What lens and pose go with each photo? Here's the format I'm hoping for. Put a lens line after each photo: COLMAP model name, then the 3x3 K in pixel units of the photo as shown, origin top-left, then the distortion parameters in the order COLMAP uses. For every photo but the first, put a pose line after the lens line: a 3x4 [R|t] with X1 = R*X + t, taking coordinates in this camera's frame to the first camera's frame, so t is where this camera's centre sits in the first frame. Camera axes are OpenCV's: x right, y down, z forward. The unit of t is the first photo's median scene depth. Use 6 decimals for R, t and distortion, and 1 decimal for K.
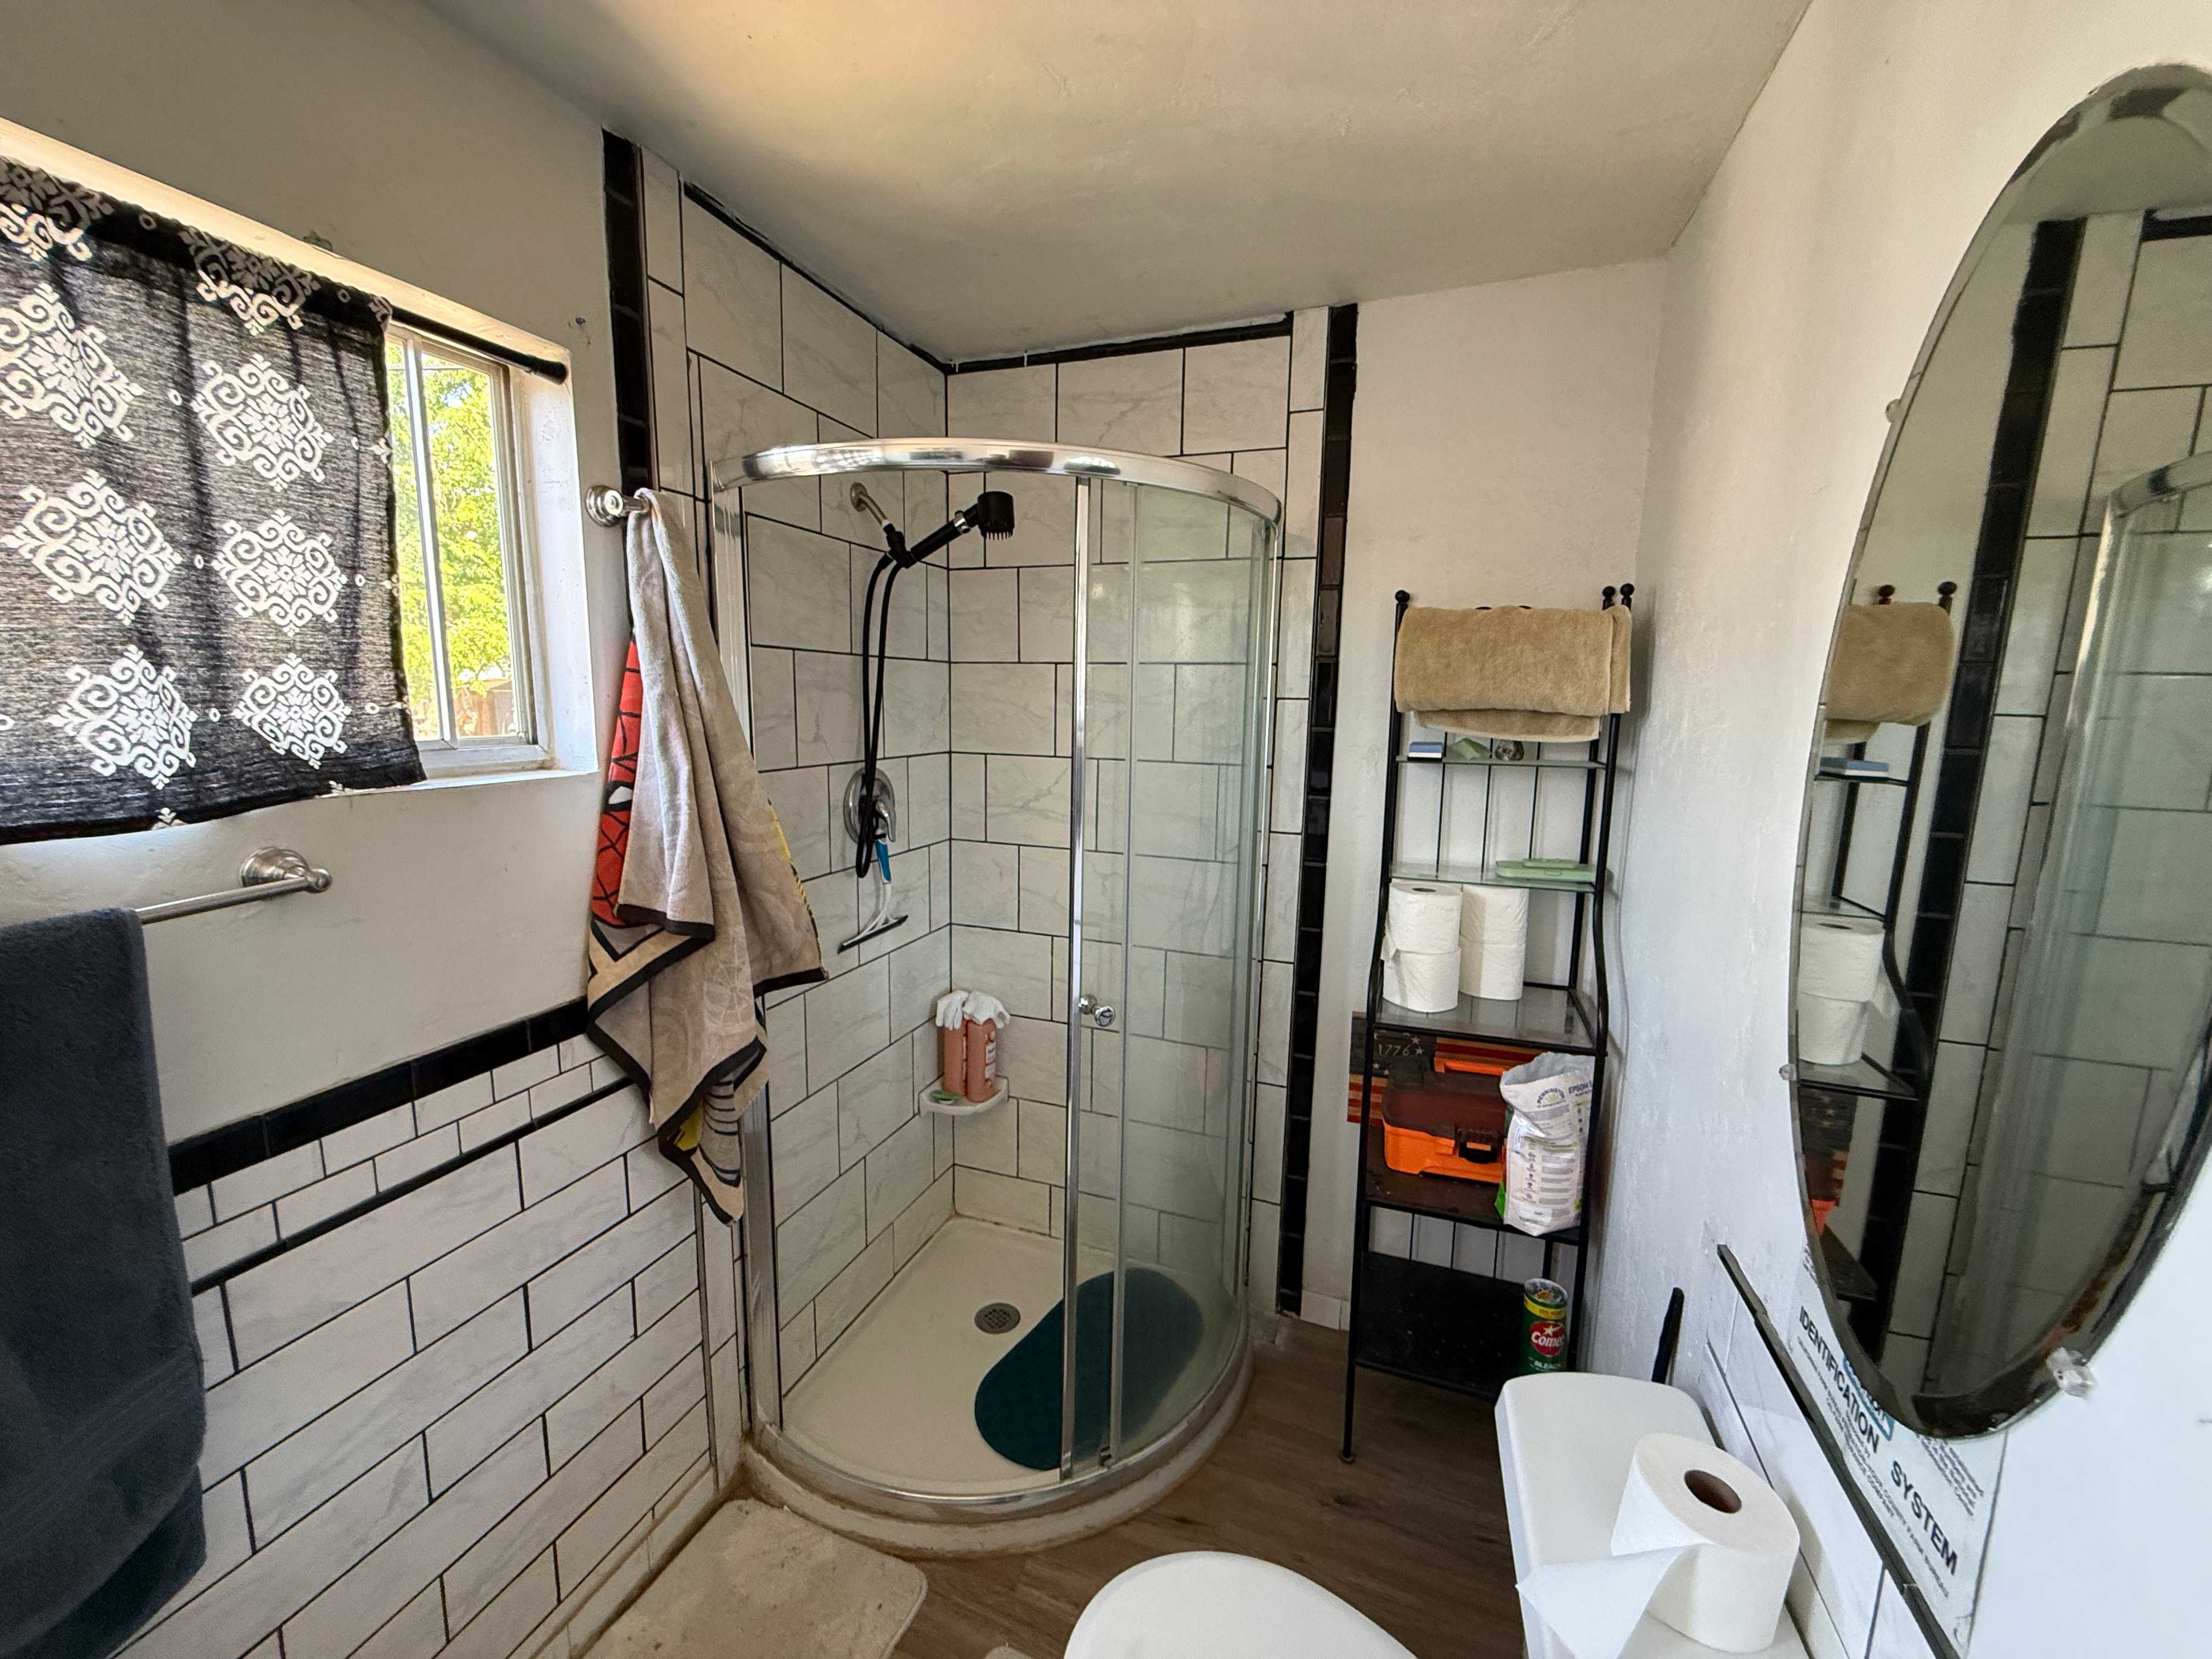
lens RADIAL K [[882.0, 0, 1105.7], [0, 882.0, 827.7], [0, 0, 1]] dist [-0.002272, 0.000847]
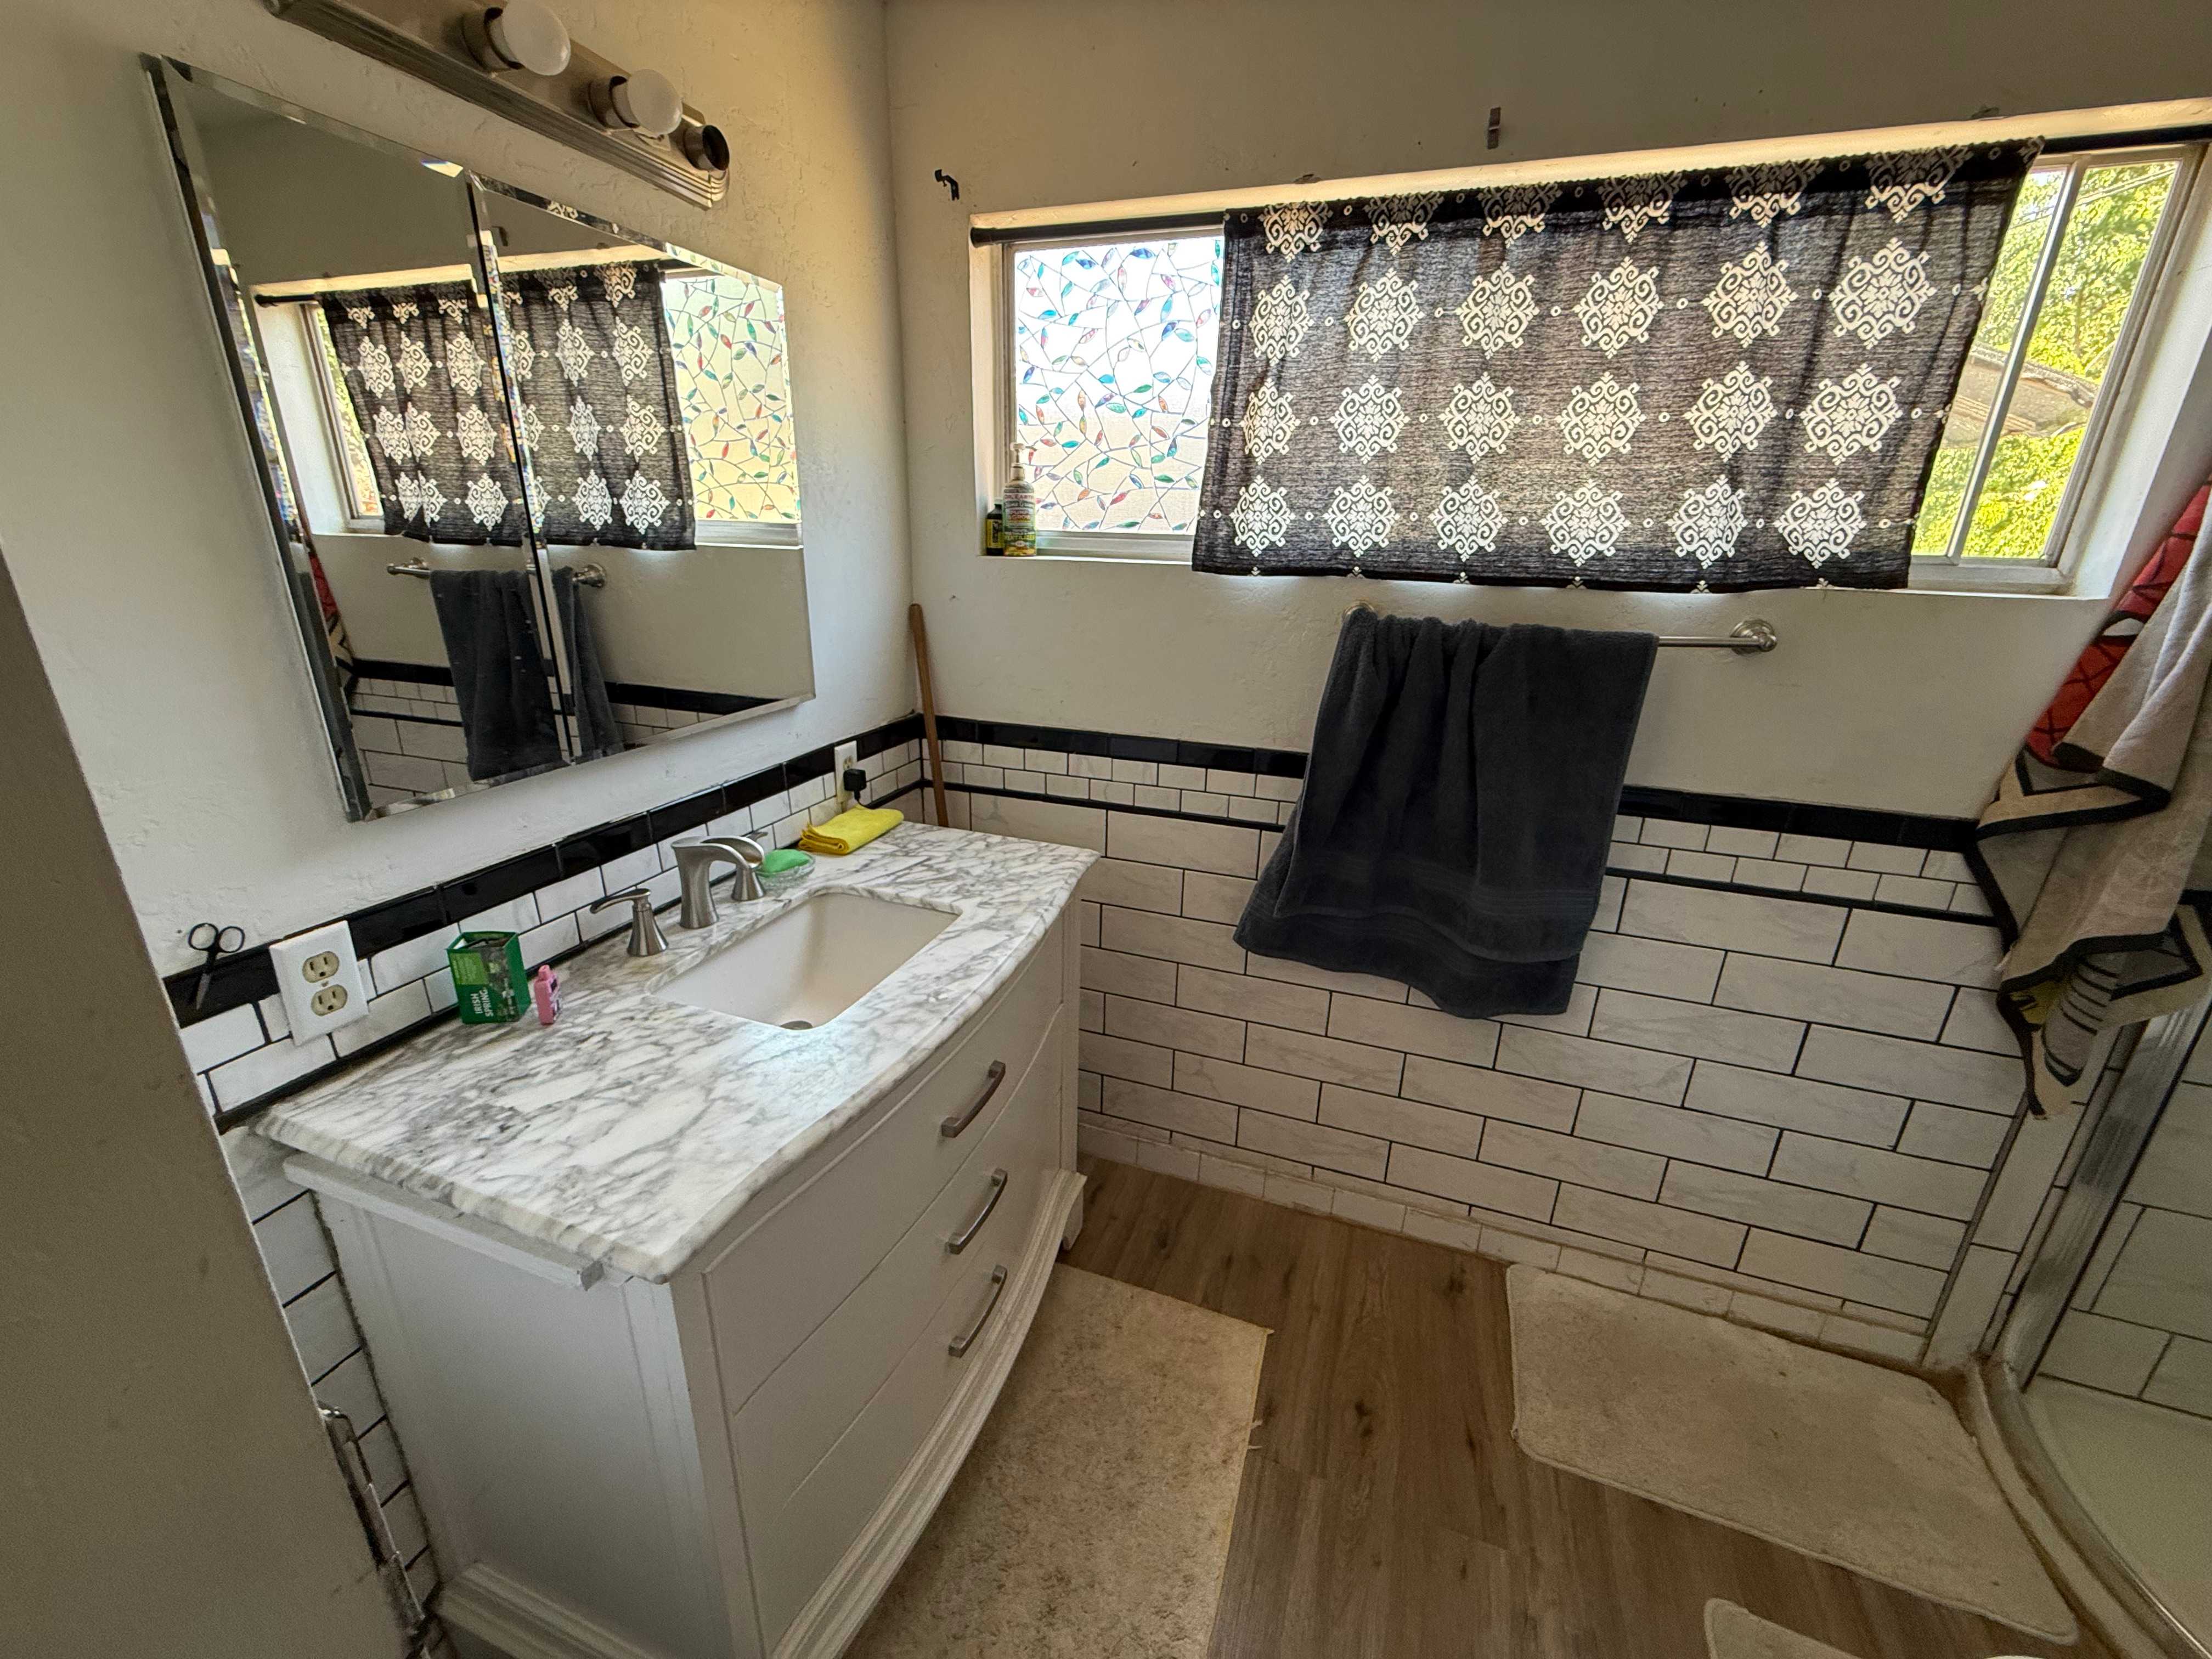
lens RADIAL K [[882.0, 0, 1100.2], [0, 882.0, 815.8], [0, 0, 1]] dist [-0.002272, 0.000847]
pose [[-0.004829, 0.297340, -0.954760, 0.484102], [-0.175974, 0.939618, 0.293514, 0.082296], [0.984383, 0.169430, 0.047786, -0.070216]]
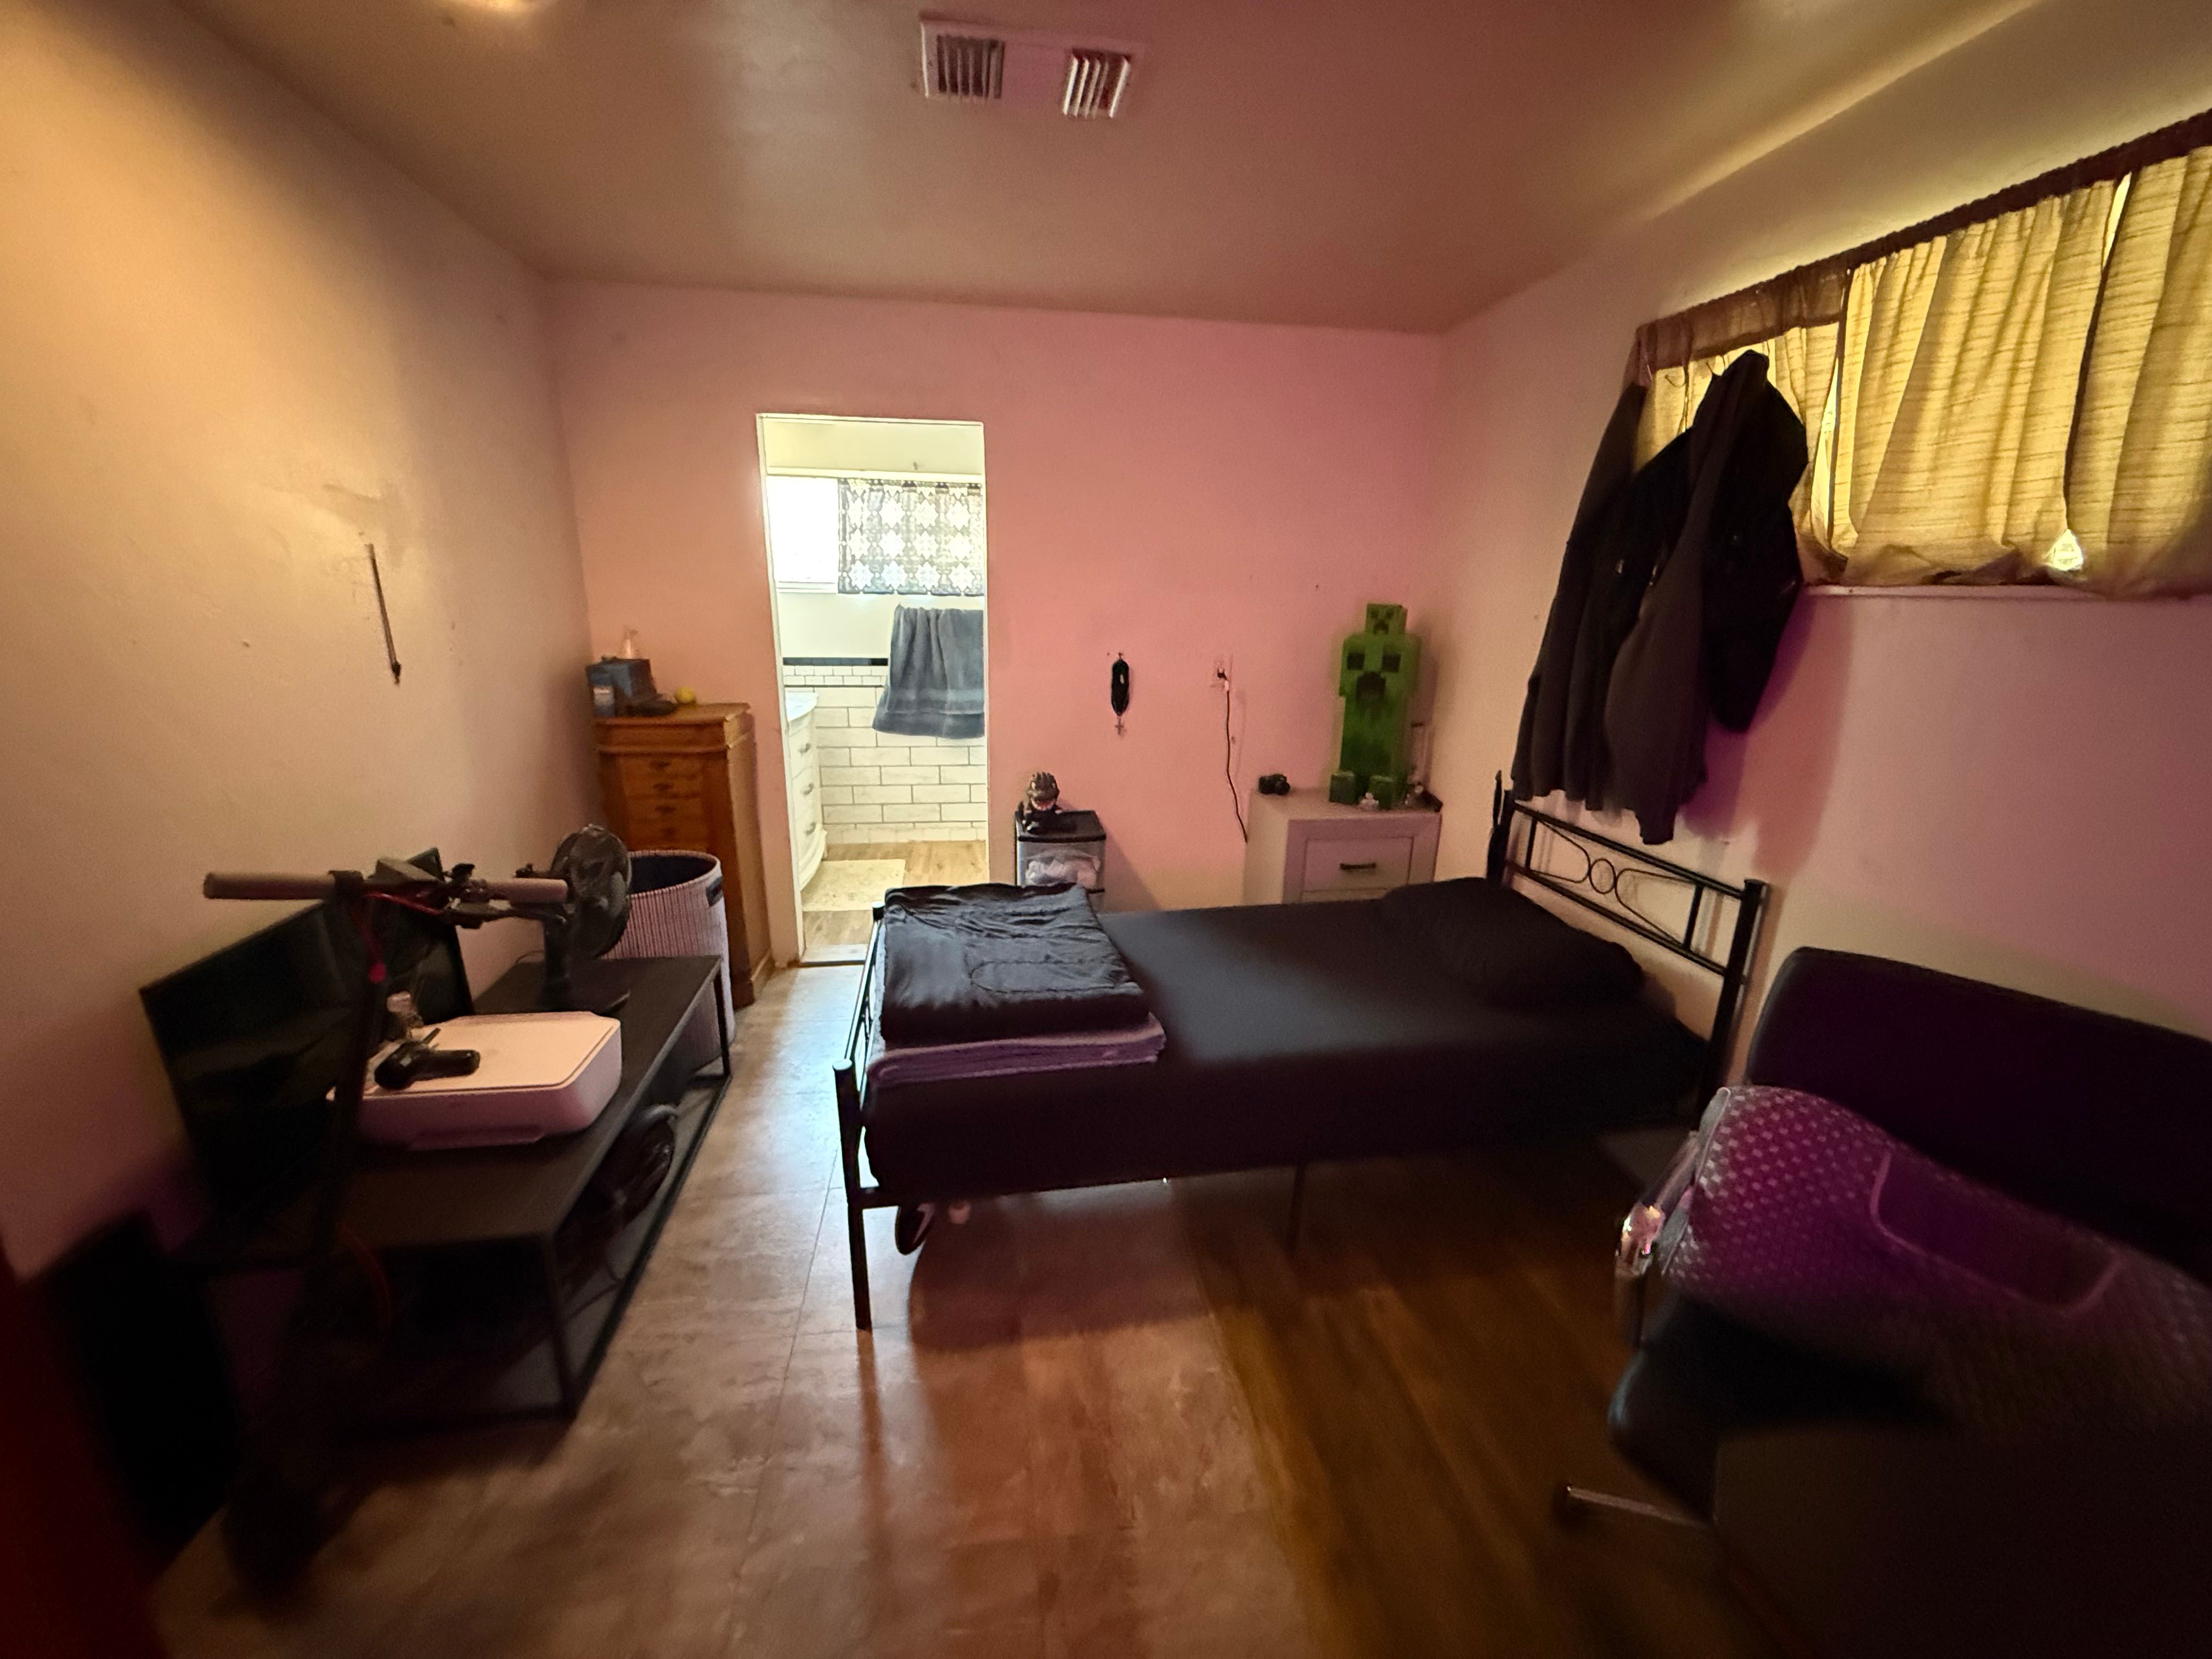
lens RADIAL K [[882.0, 0, 1104.0], [0, 882.0, 838.3], [0, 0, 1]] dist [-0.002272, 0.000847]
pose [[0.472731, 0.226379, -0.851632, 3.686332], [-0.144238, 0.973283, 0.178651, 0.324504], [0.869322, 0.038383, 0.492754, -0.921297]]
